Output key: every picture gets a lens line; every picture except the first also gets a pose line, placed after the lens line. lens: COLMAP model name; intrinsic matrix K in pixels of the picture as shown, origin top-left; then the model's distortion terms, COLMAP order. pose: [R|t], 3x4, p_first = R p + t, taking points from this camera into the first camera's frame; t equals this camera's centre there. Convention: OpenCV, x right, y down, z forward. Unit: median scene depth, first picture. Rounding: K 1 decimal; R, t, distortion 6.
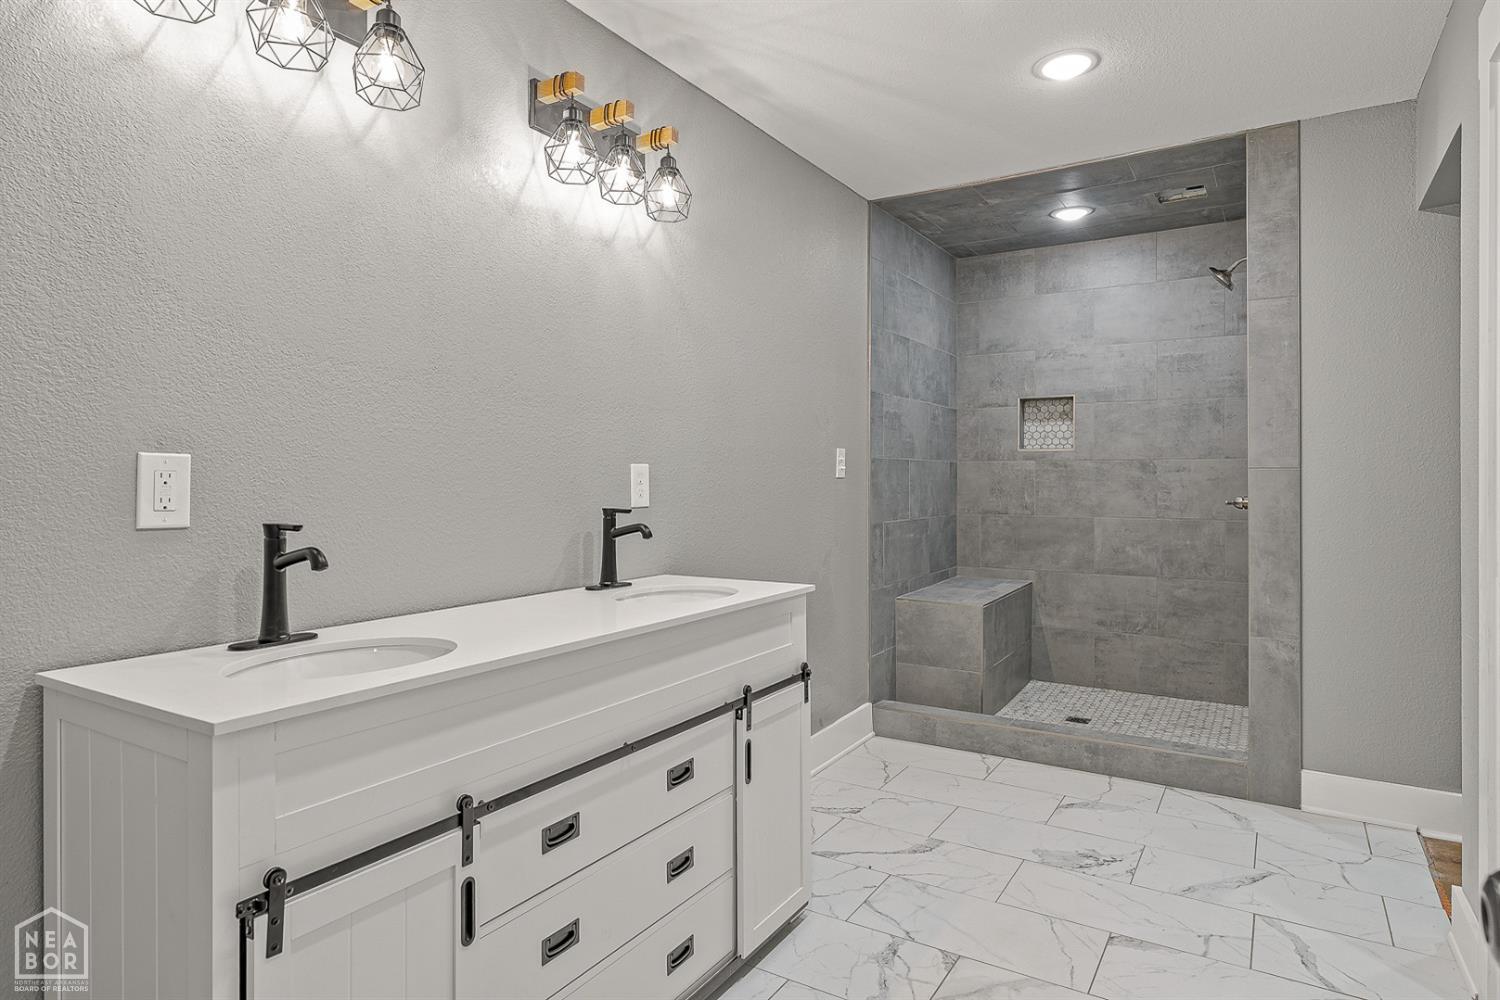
lens RADIAL K [[828.9, 0, 745.8], [0, 828.9, 465.1], [0, 0, 1]] dist [-0.001303, -0.000104]
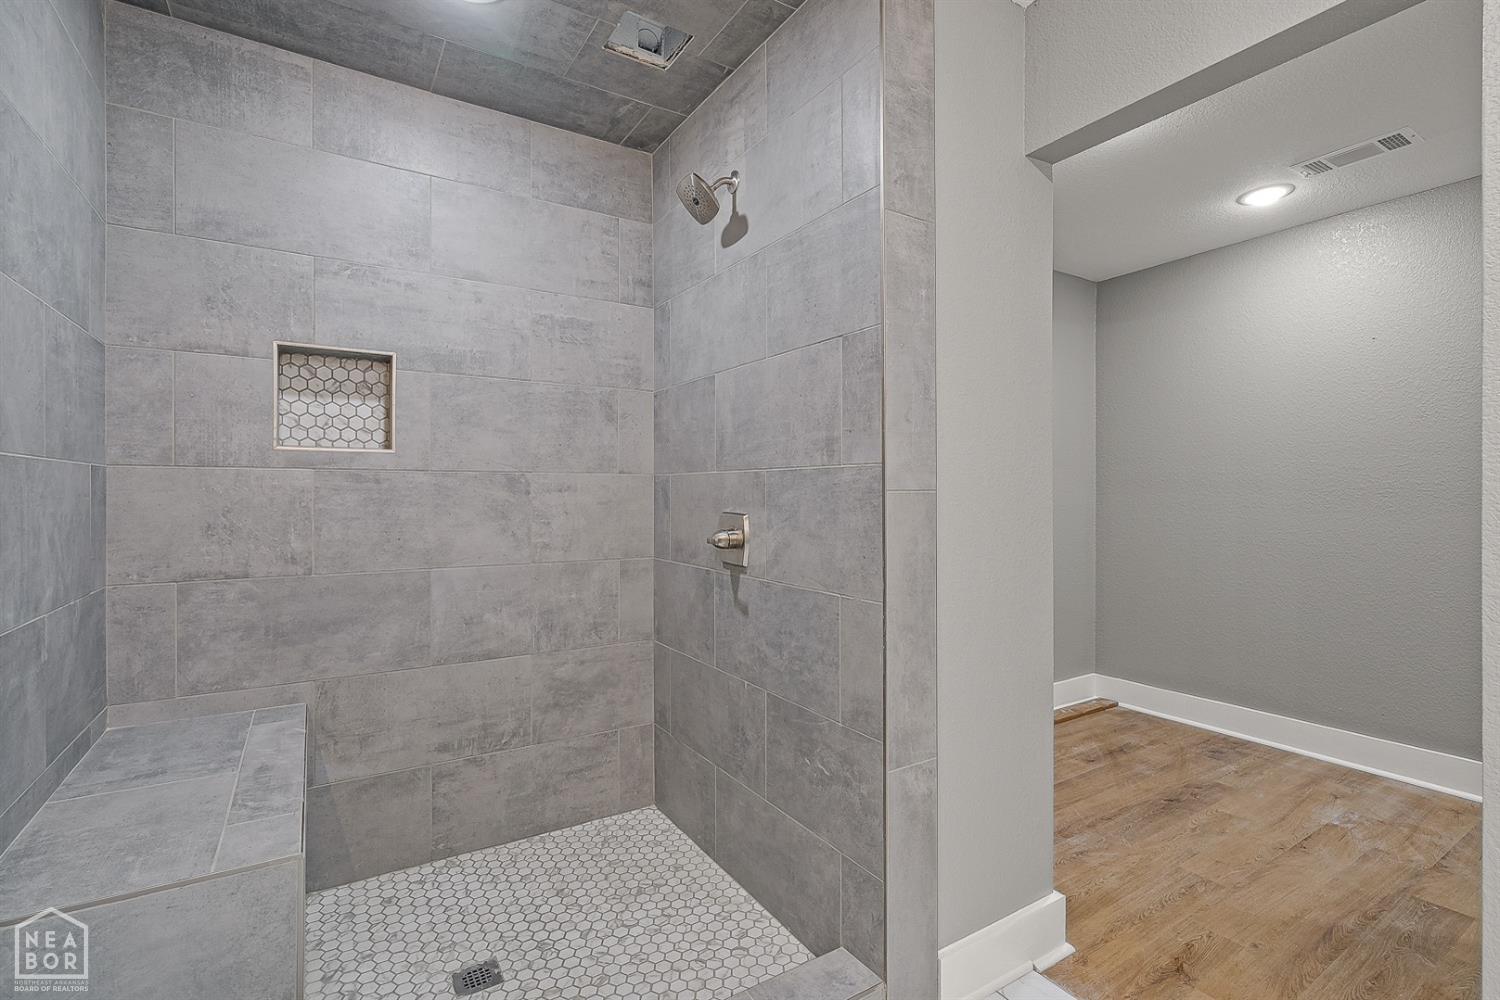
lens RADIAL K [[686.2, 0, 750.6], [0, 686.2, 495.6], [0, 0, 1]] dist [-0.007783, 0.004022]
pose [[0.423345, -0.004724, 0.905956, 0.086664], [-0.015356, 0.999805, 0.012390, 0.002039], [-0.905838, -0.019157, 0.423190, 0.639658]]
